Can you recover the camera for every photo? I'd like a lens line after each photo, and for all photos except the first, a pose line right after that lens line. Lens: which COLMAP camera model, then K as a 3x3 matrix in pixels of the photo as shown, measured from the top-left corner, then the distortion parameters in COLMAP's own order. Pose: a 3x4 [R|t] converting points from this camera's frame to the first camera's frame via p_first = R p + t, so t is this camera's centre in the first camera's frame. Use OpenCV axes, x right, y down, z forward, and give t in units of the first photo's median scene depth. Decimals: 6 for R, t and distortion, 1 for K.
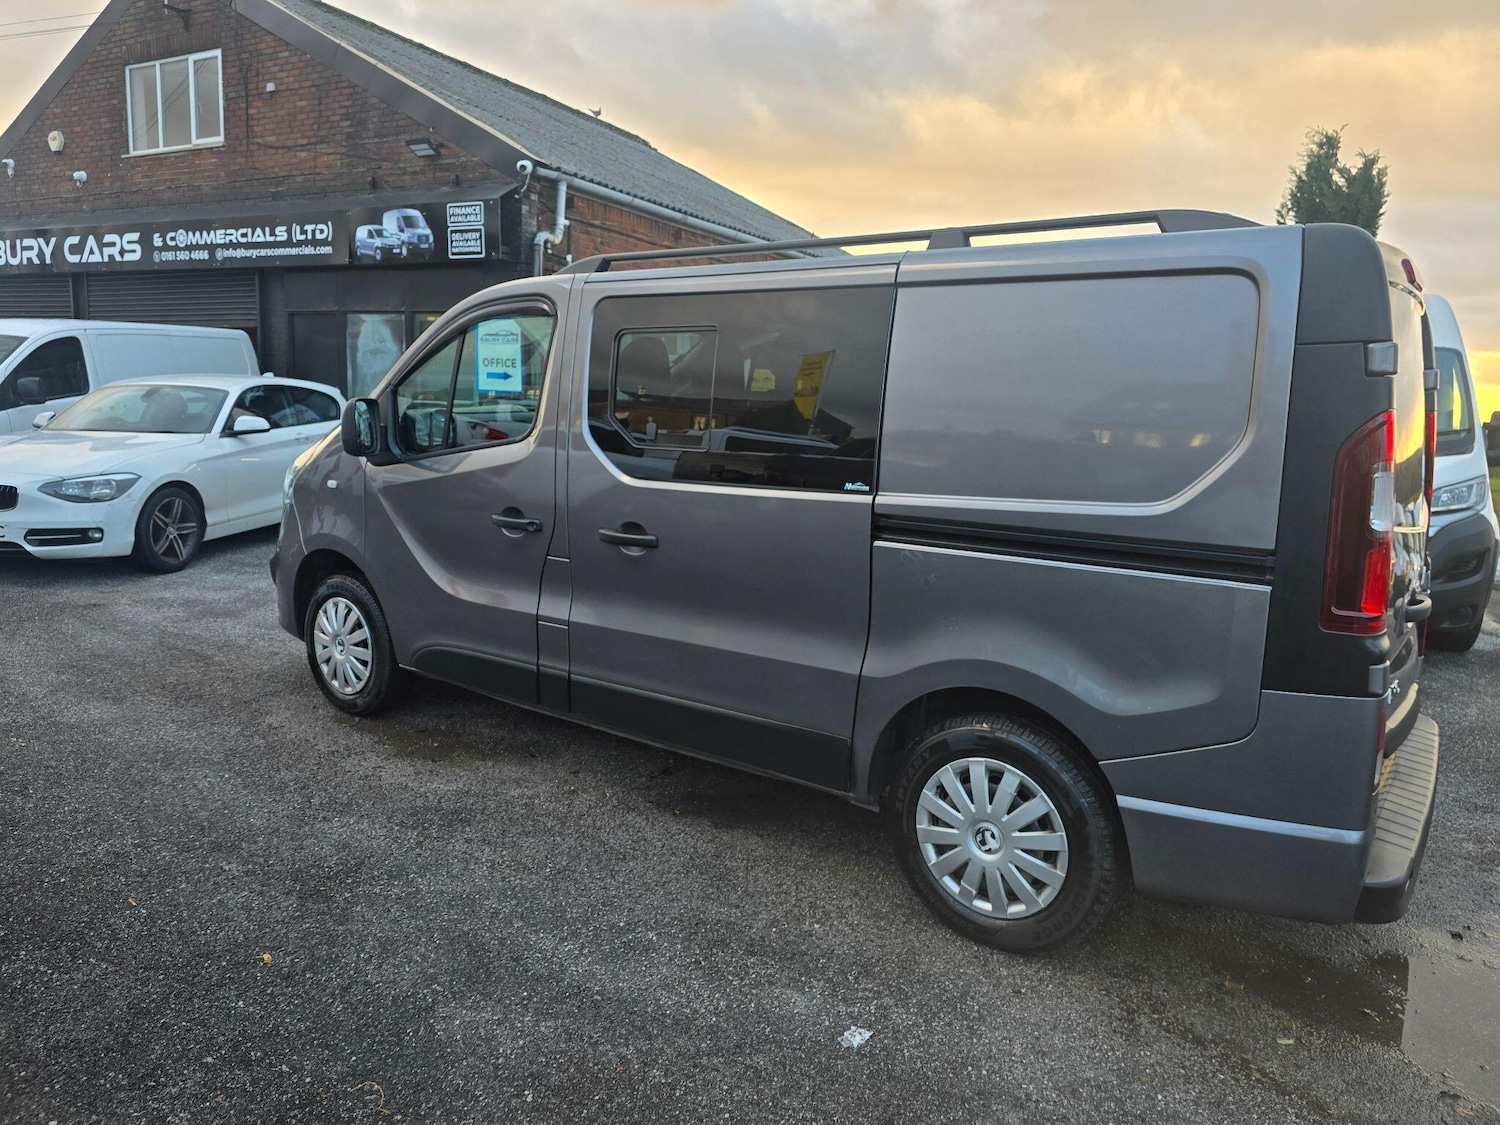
lens RADIAL K [[994.7, 0, 750.6], [0, 994.7, 542.4], [0, 0, 1]] dist [0.040408, -0.028628]
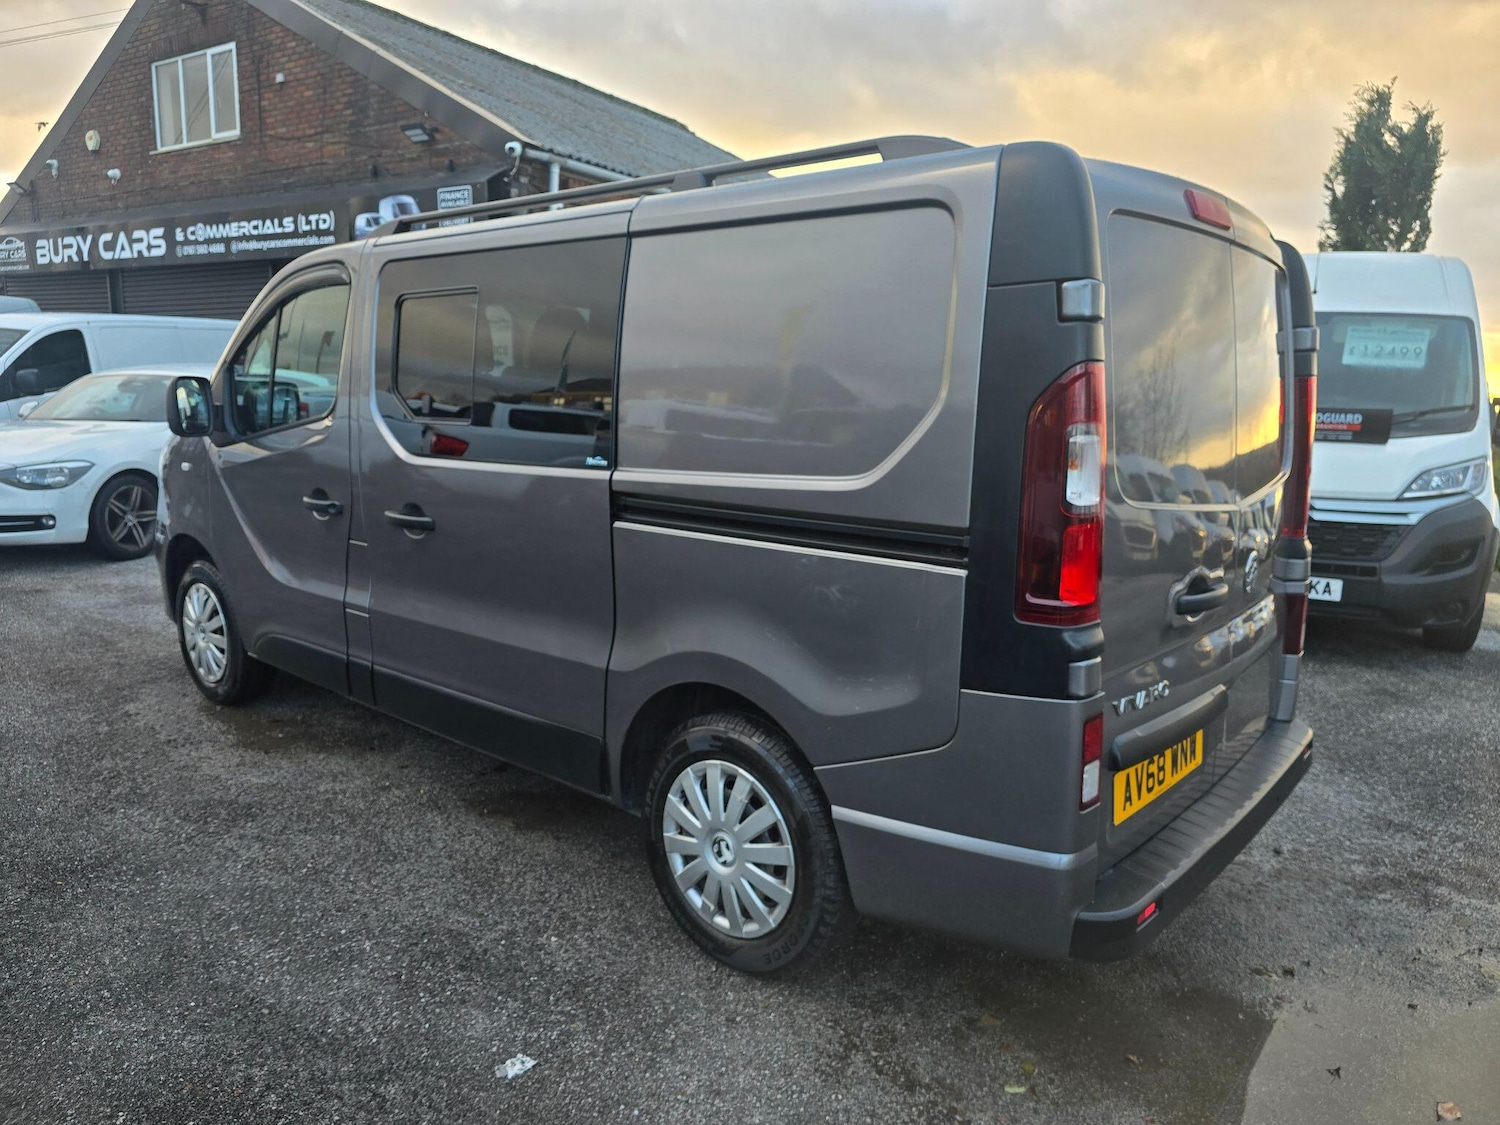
lens RADIAL K [[1000.0, 0, 742.3], [0, 1000.0, 559.8], [0, 0, 1]] dist [0.042250, -0.035110]
pose [[0.996804, 0.003826, -0.079797, 0.117482], [-0.001883, 0.999700, 0.024409, 0.004259], [0.079867, -0.024181, 0.996512, 0.037099]]
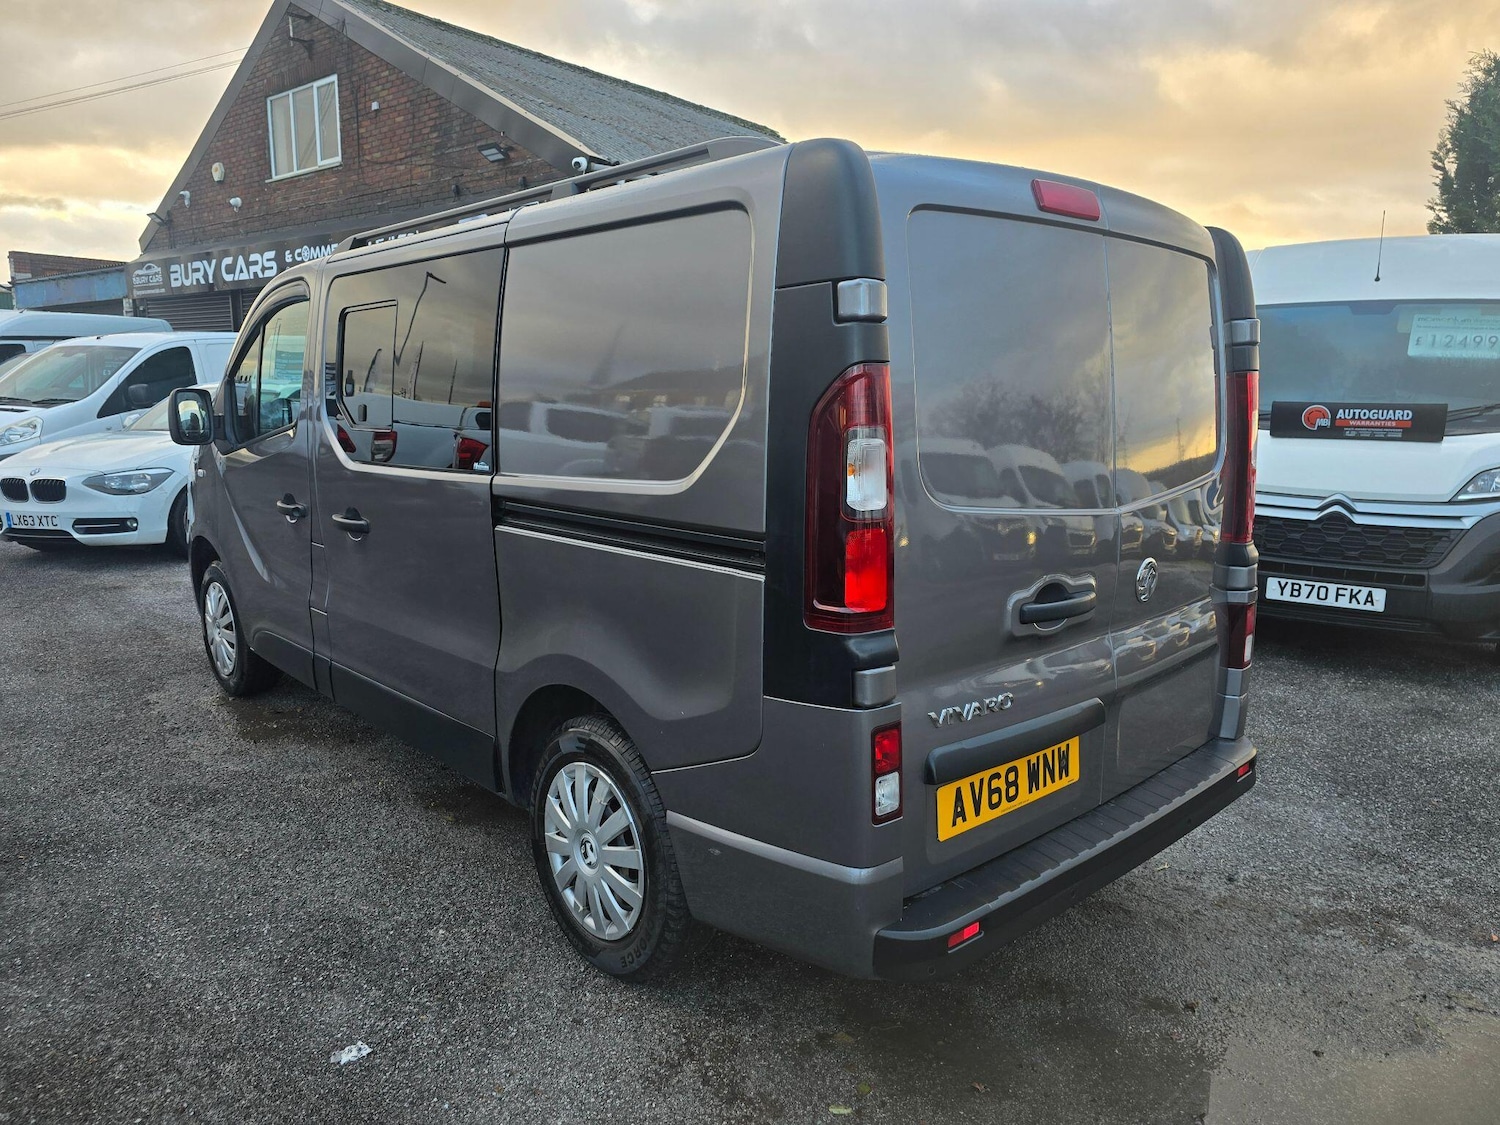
lens RADIAL K [[995.1, 0, 728.3], [0, 995.1, 554.5], [0, 0, 1]] dist [0.043481, -0.031056]
pose [[0.979202, 0.008405, -0.202715, 0.196326], [-0.005112, 0.999846, 0.016762, 0.003627], [0.202824, -0.015378, 0.979094, 0.049714]]
